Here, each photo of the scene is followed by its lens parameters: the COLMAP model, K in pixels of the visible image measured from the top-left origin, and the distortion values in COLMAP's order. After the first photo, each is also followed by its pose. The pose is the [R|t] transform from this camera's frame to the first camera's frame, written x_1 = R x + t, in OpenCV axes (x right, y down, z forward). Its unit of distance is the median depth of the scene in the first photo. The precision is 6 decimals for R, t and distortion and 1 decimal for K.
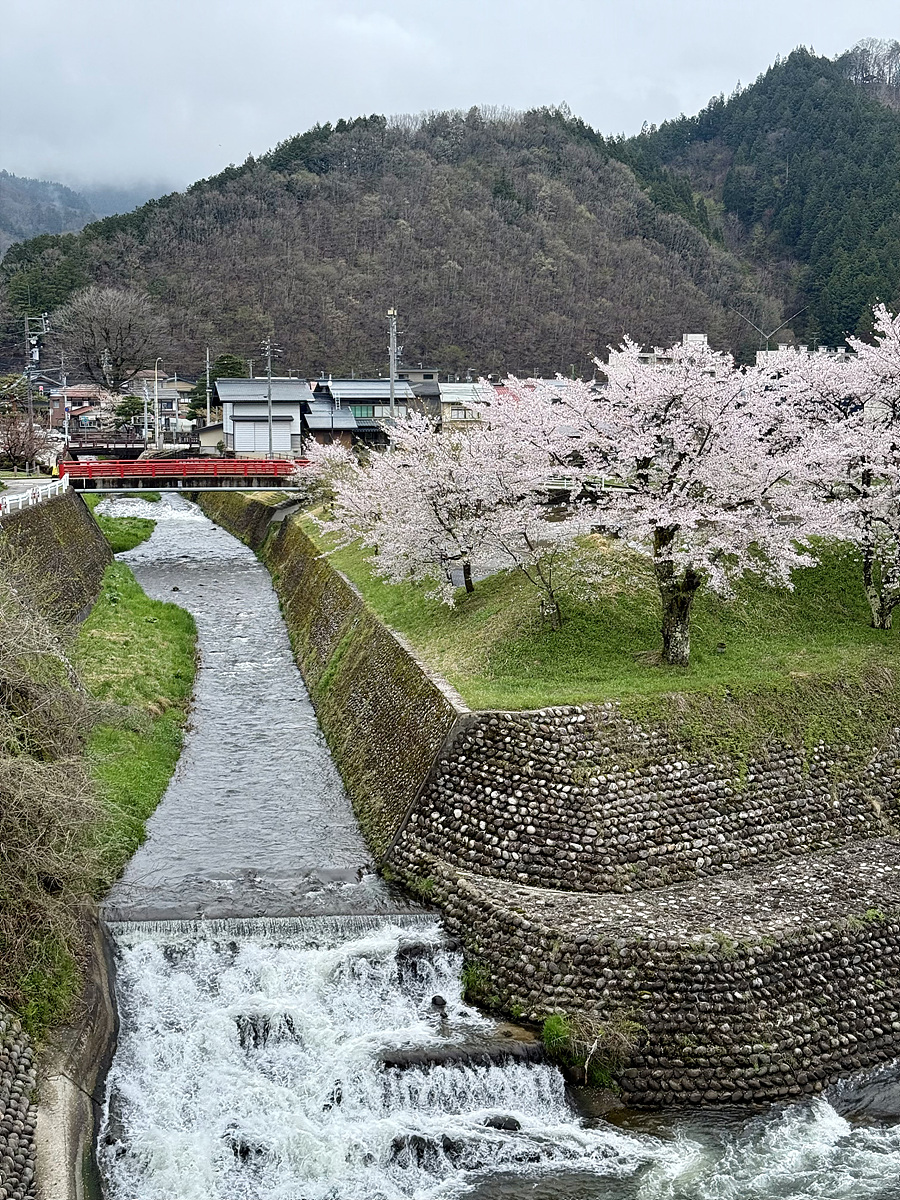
lens RADIAL K [[1627.2, 0, 453.0], [0, 1627.2, 594.5], [0, 0, 1]] dist [0.126327, 0.000000]
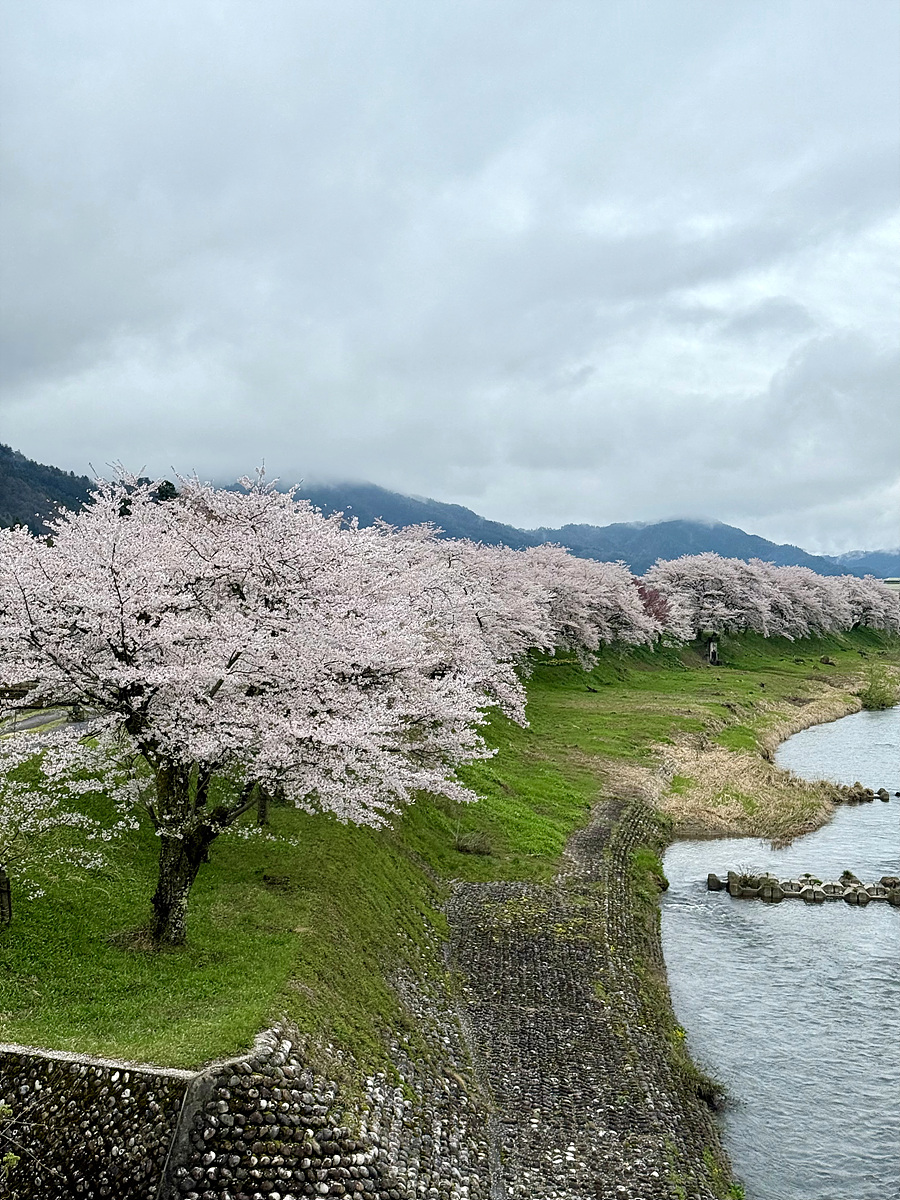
lens RADIAL K [[1627.2, 0, 464.4], [0, 1627.2, 575.5], [0, 0, 1]] dist [0.126327, 0.000000]
pose [[0.573410, 0.021256, 0.818992, -0.447756], [0.089332, 0.992081, -0.088294, -0.050317], [-0.814383, 0.123791, 0.566970, 0.545750]]
